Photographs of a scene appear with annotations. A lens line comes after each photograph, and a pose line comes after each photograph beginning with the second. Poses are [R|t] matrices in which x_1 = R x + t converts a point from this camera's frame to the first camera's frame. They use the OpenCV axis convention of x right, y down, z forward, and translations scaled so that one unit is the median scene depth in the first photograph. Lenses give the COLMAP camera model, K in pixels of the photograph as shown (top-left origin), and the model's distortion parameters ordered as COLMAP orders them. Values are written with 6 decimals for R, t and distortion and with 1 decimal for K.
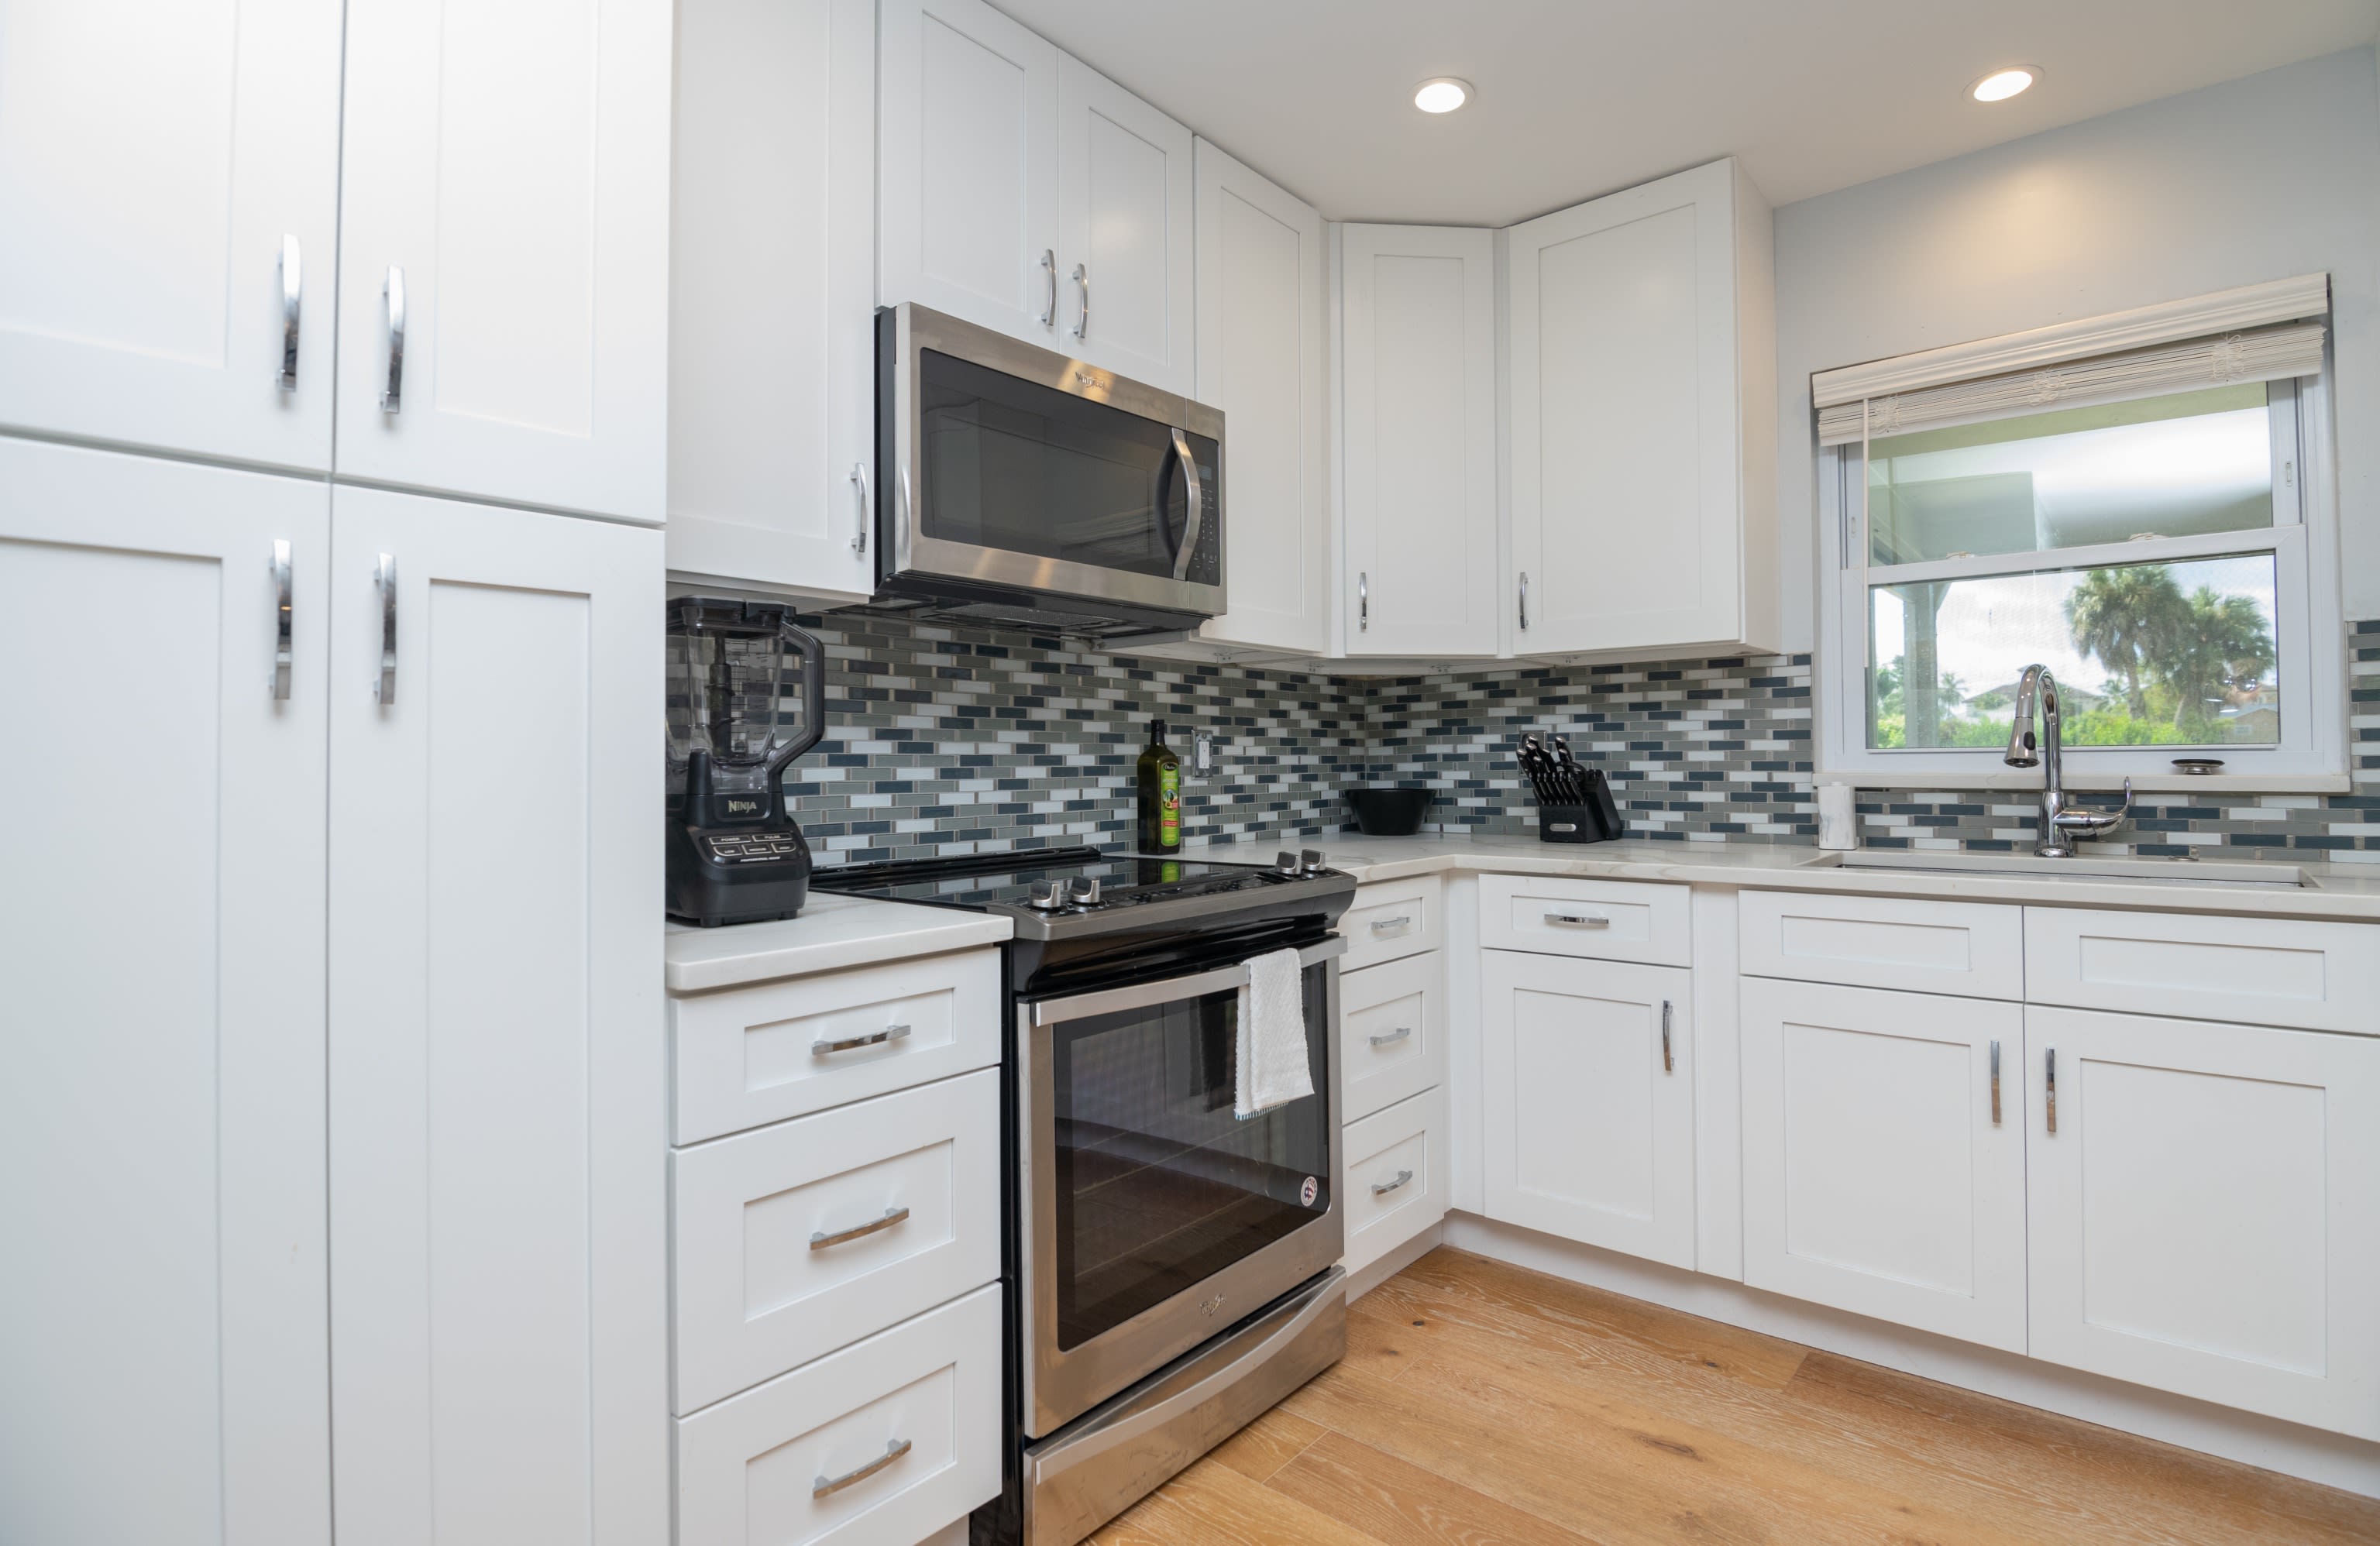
lens RADIAL K [[1160.0, 0, 1201.9], [0, 1160.0, 743.3], [0, 0, 1]] dist [-0.019597, -0.000788]
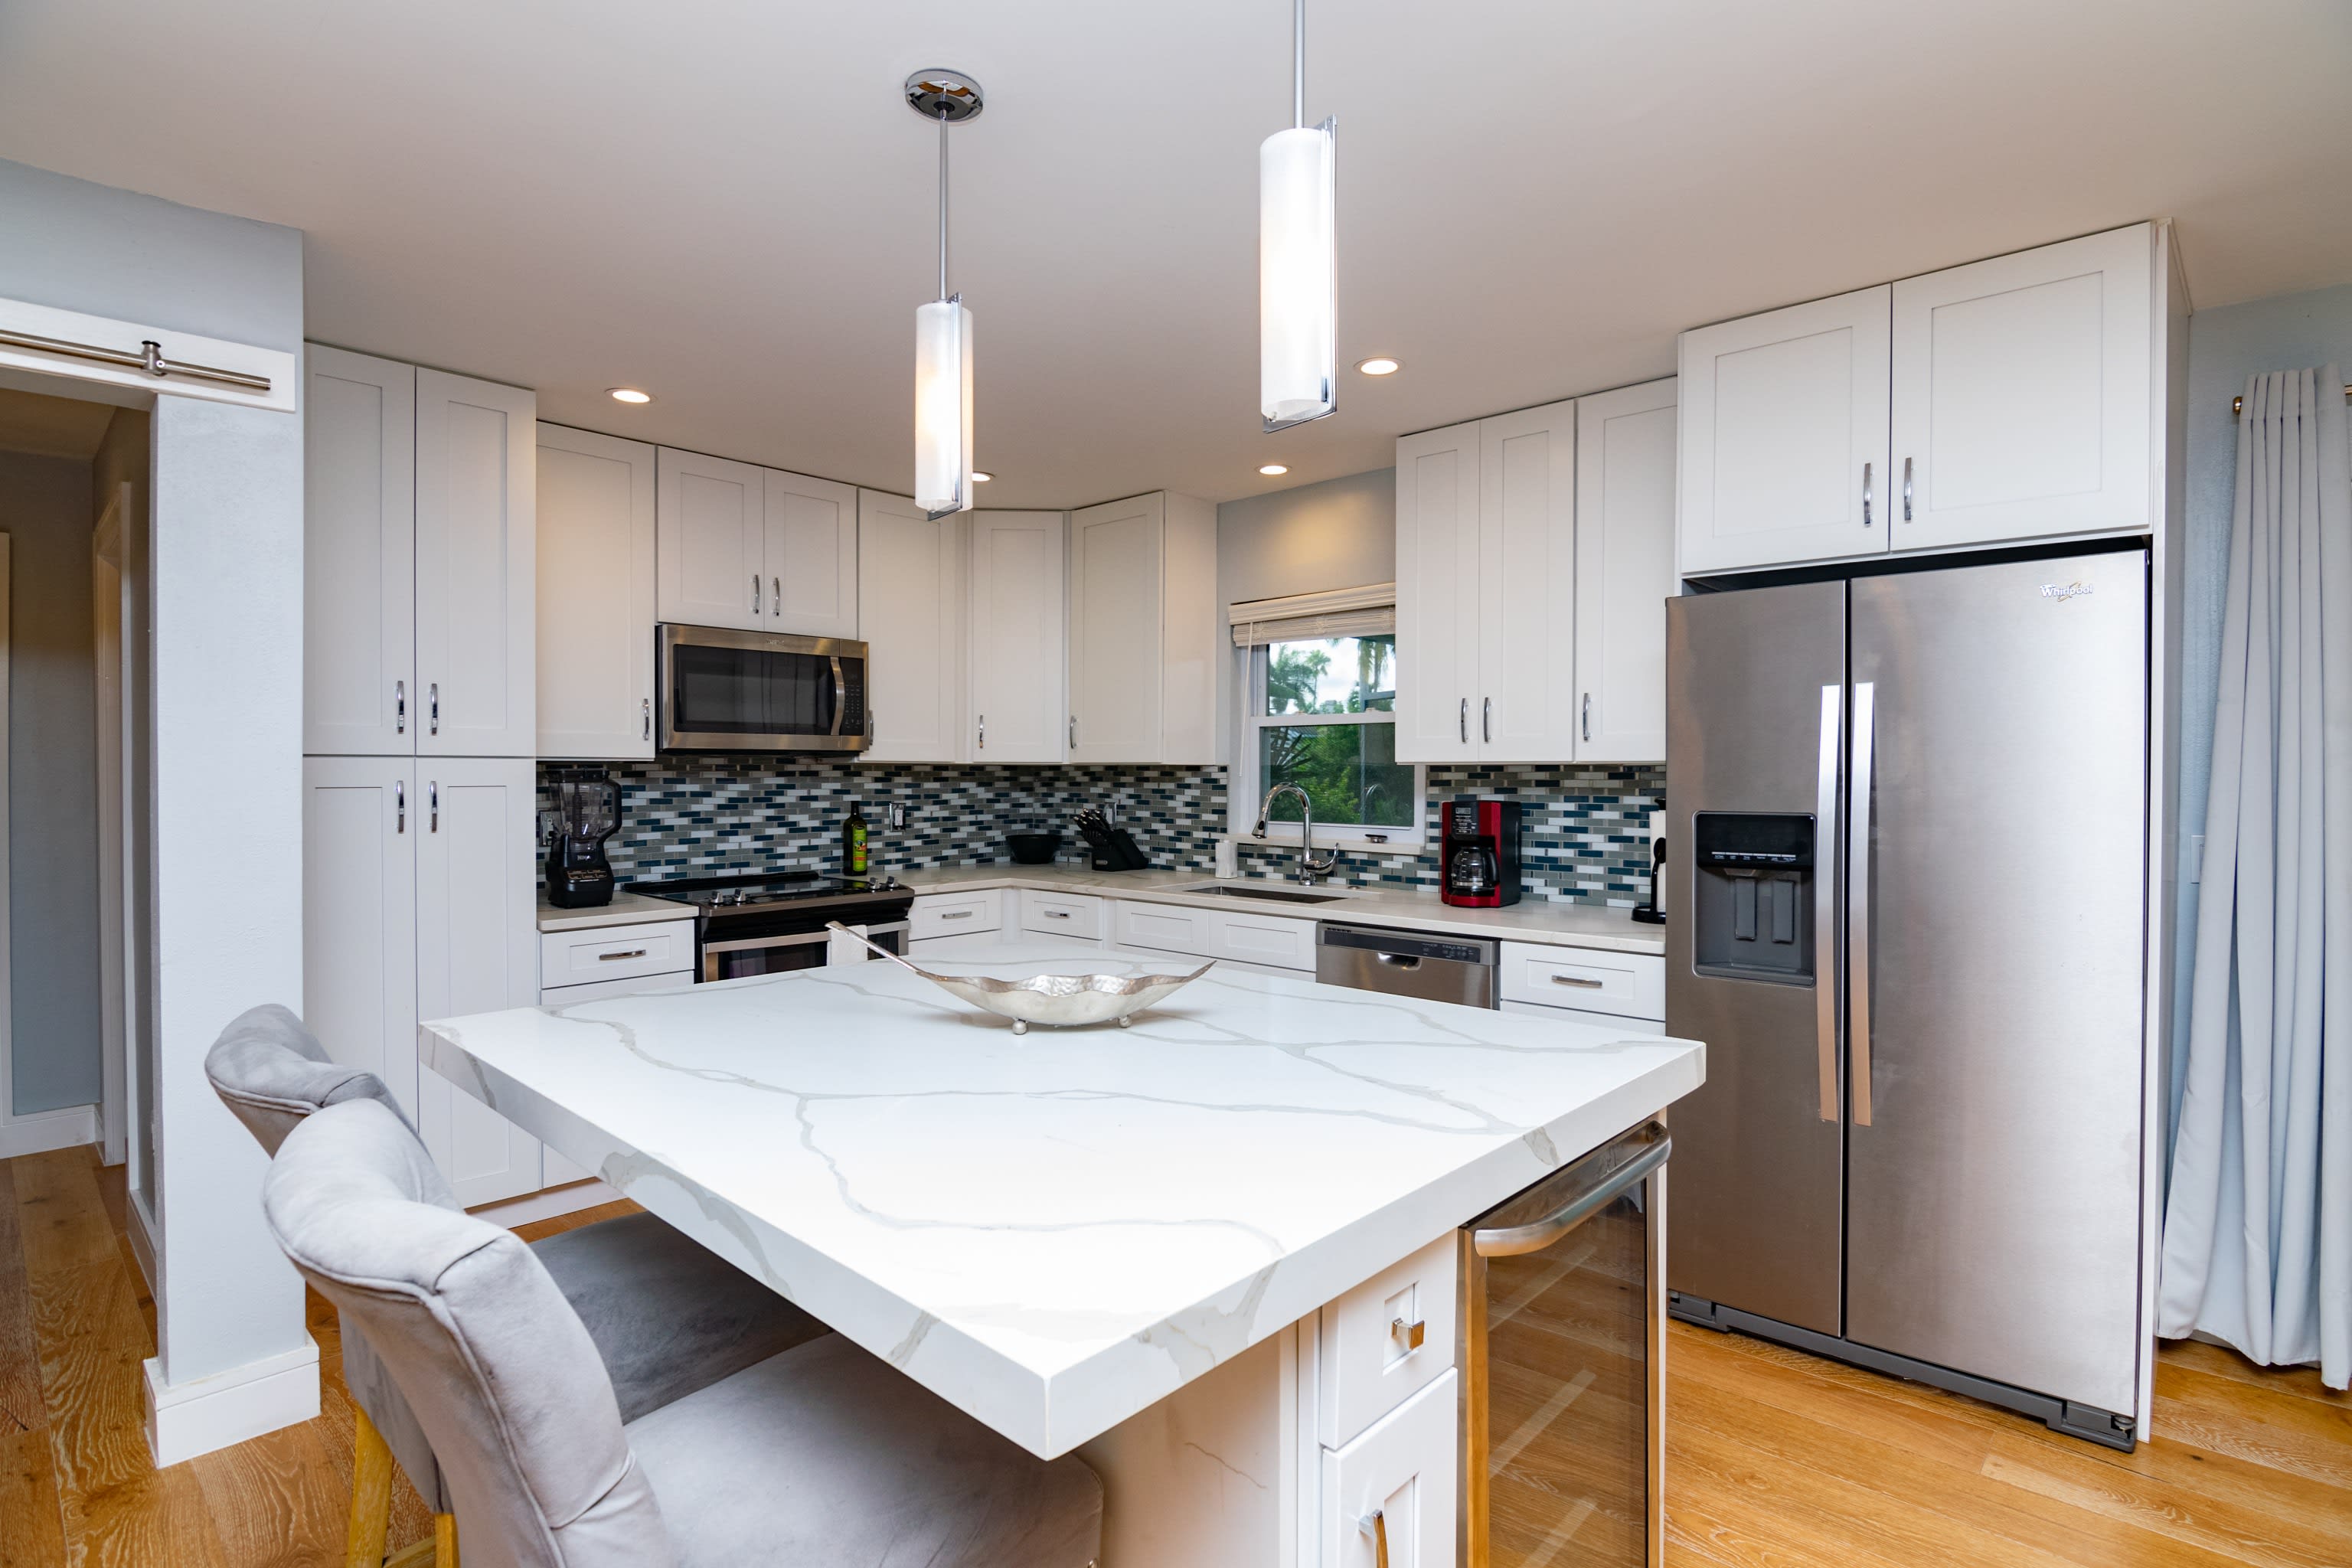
lens RADIAL K [[1125.5, 0, 1170.2], [0, 1125.5, 786.1], [0, 0, 1]] dist [-0.013456, -0.004001]
pose [[0.999010, 0.009428, -0.043480, 0.516254], [-0.008095, 0.999495, 0.030742, -0.098736], [0.043748, -0.030359, 0.998581, -0.706113]]
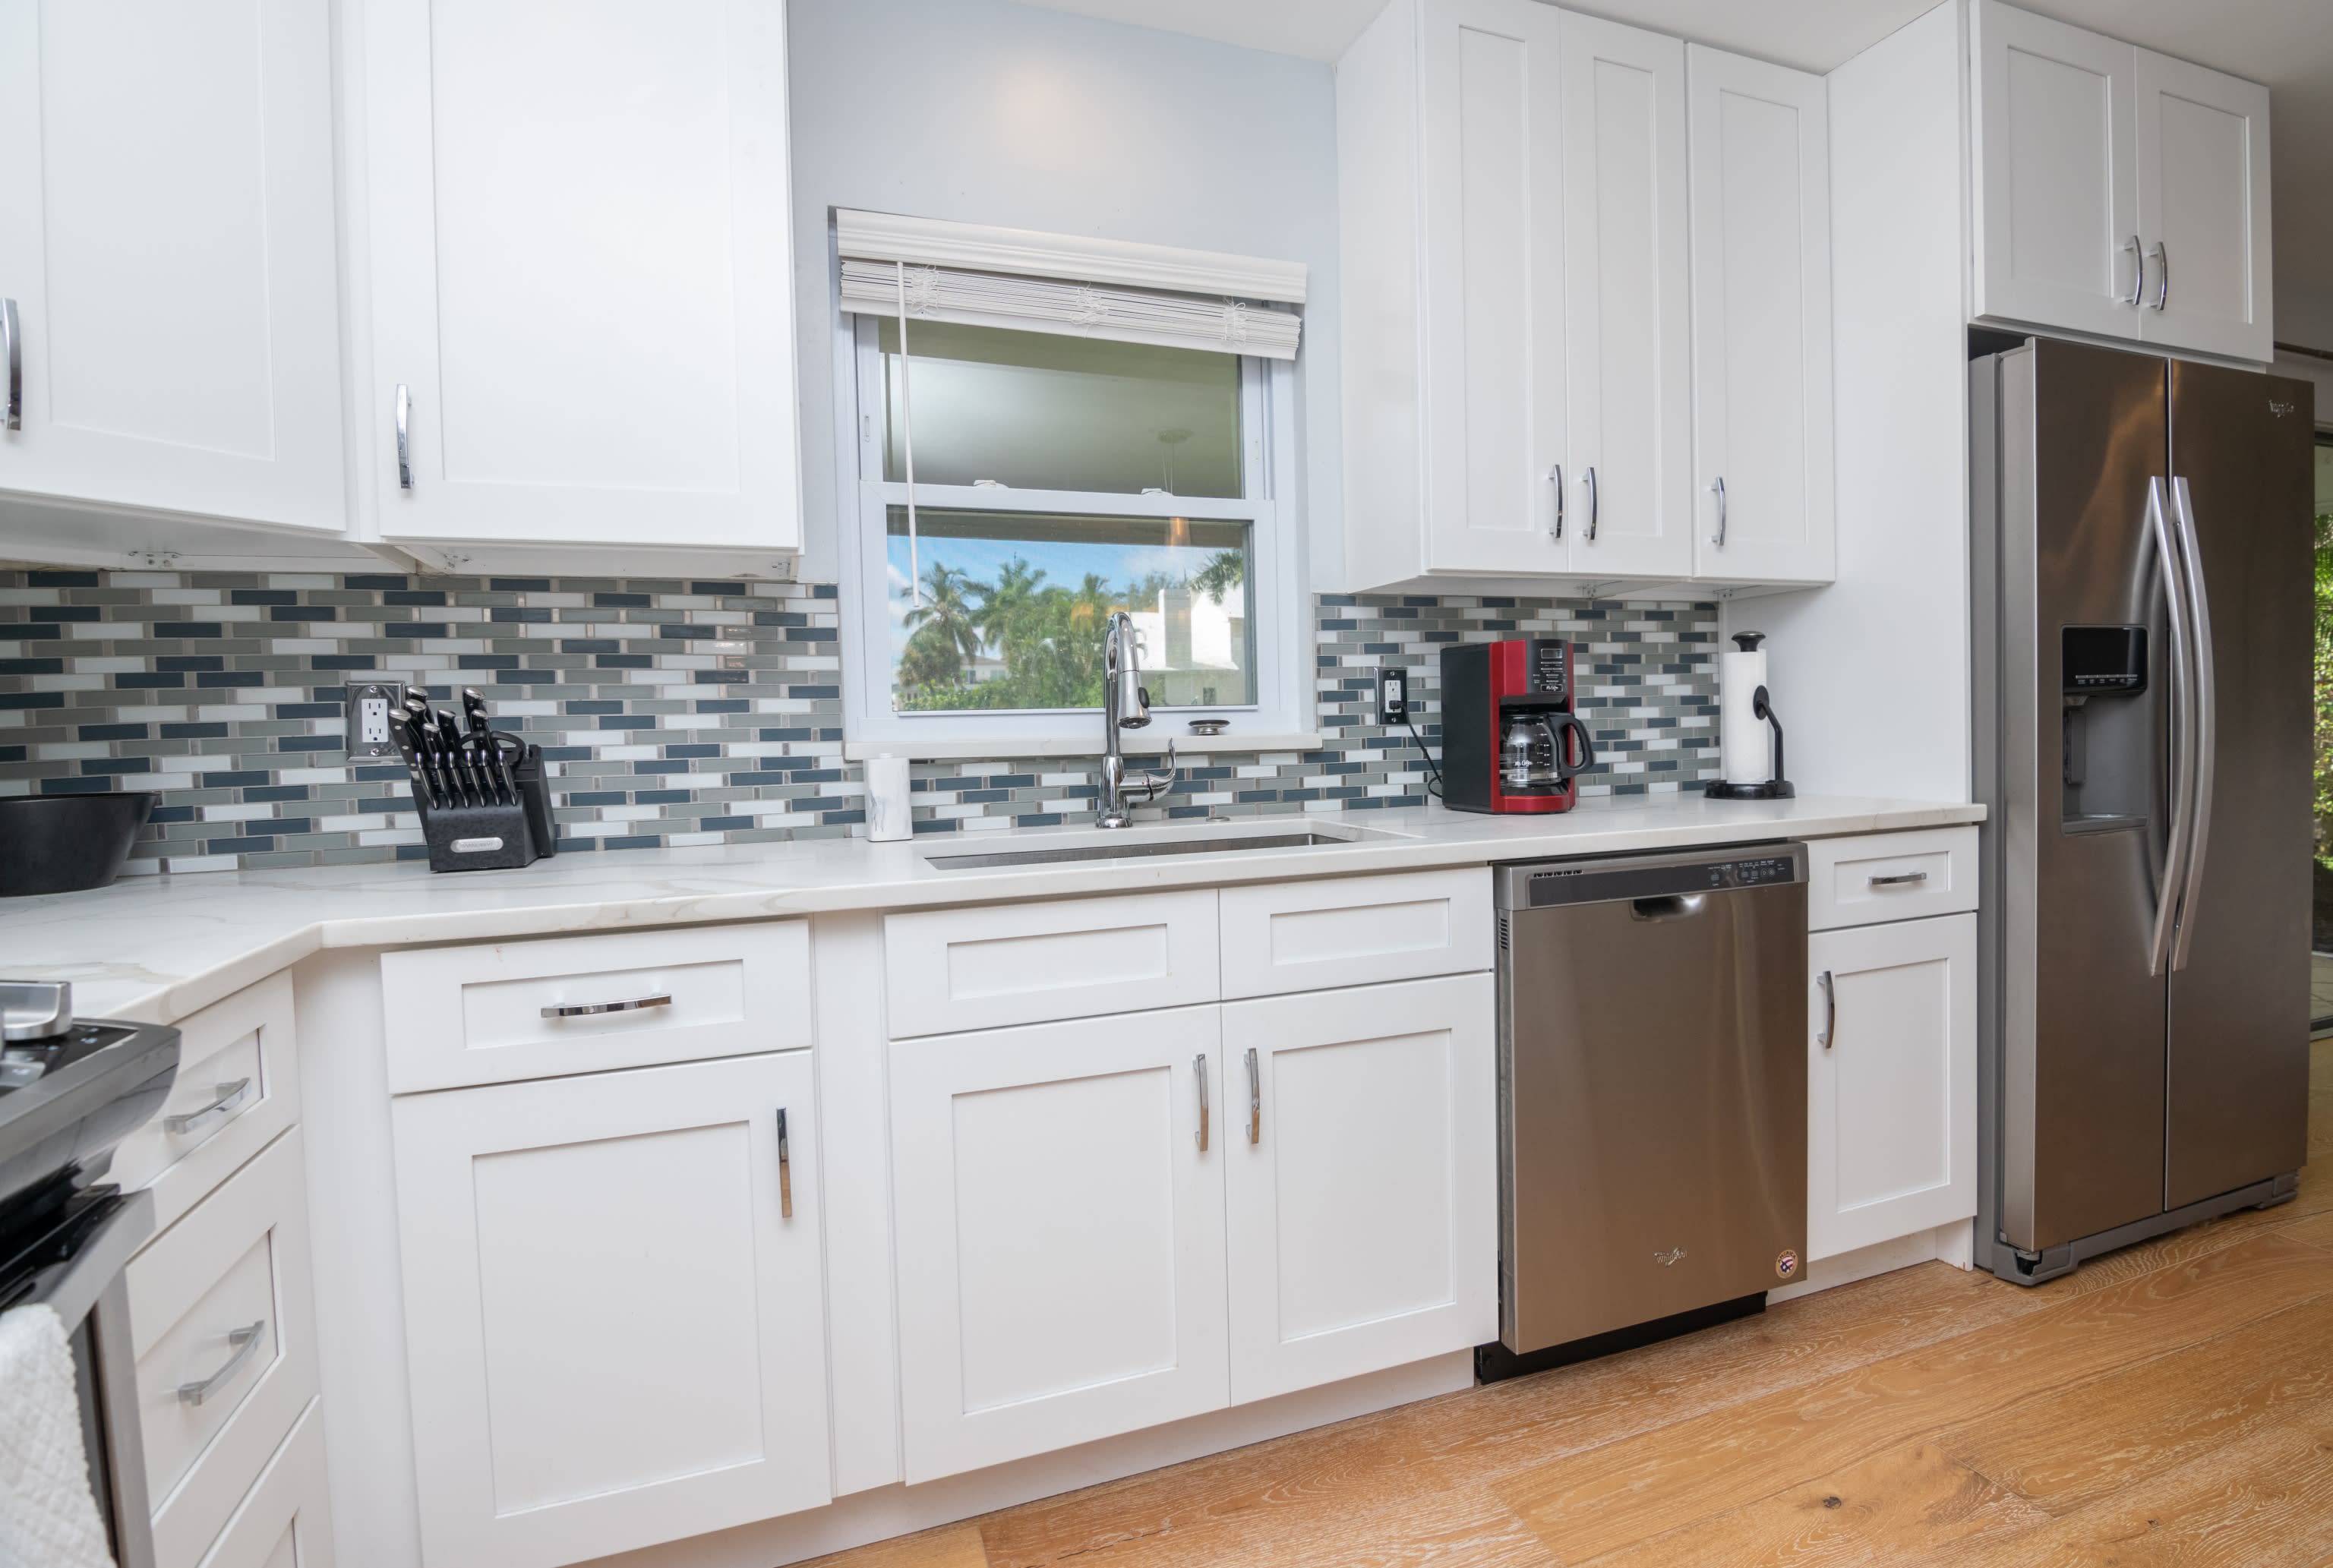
lens RADIAL K [[1184.0, 0, 1248.4], [0, 1184.0, 765.8], [0, 0, 1]] dist [-0.013698, -0.005155]
pose [[0.474676, -0.035726, 0.879435, -0.026791], [0.003993, 0.999253, 0.038438, 0.012189], [-0.880151, -0.014734, 0.474464, 0.396276]]
